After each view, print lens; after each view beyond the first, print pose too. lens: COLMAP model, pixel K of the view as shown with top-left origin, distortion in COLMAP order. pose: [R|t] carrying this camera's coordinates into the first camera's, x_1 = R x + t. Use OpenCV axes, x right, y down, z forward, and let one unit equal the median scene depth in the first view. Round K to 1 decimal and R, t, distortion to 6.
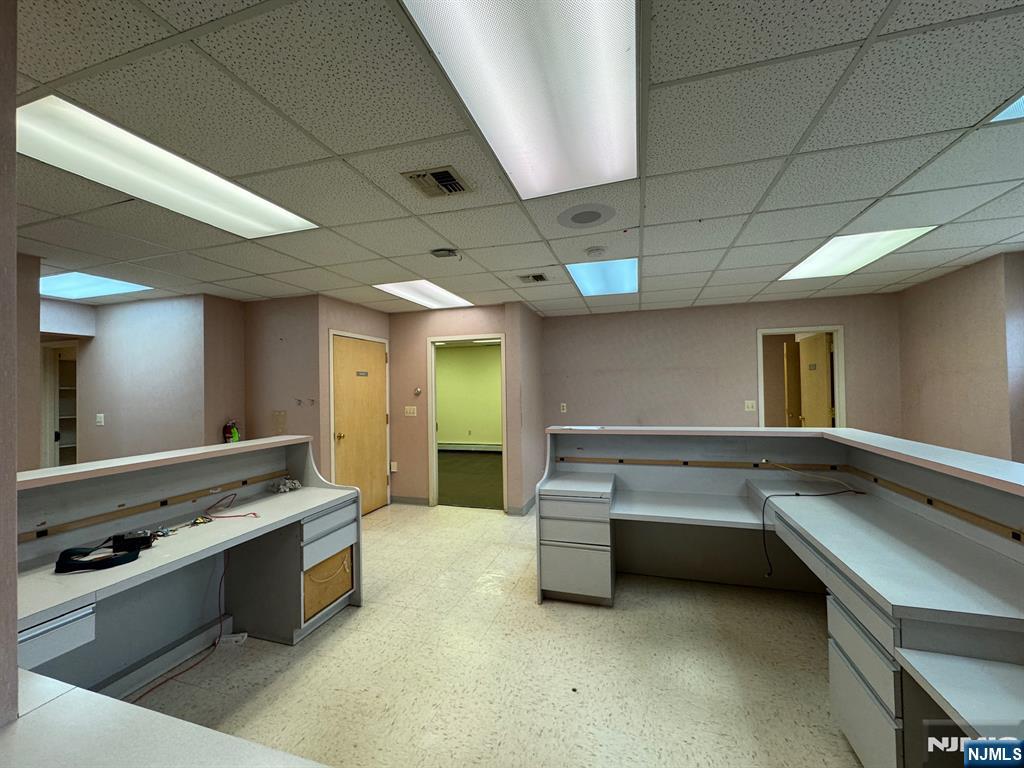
lens RADIAL K [[407.2, 0, 511.5], [0, 407.2, 383.0], [0, 0, 1]] dist [0.000921, 0.000255]
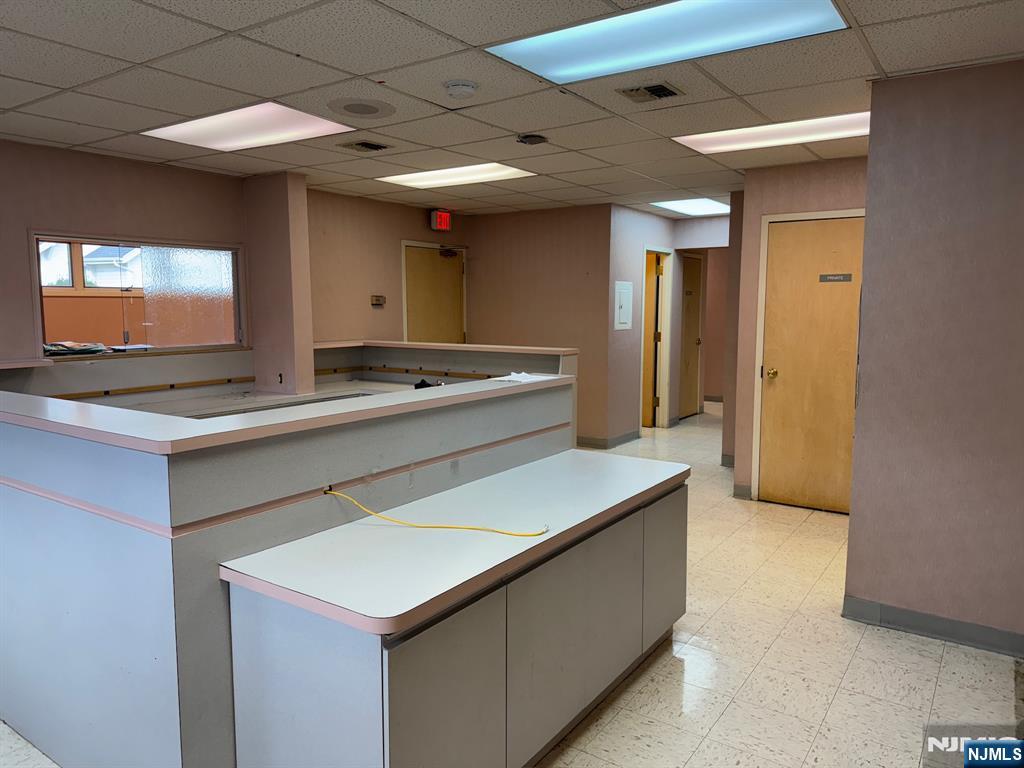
lens RADIAL K [[712.4, 0, 509.2], [0, 712.4, 387.8], [0, 0, 1]] dist [0.096898, -0.119264]
pose [[-0.297235, 0.126771, -0.946351, 0.872323], [0.014088, 0.991621, 0.128410, -0.006695], [0.954700, 0.024836, -0.296531, 0.956191]]
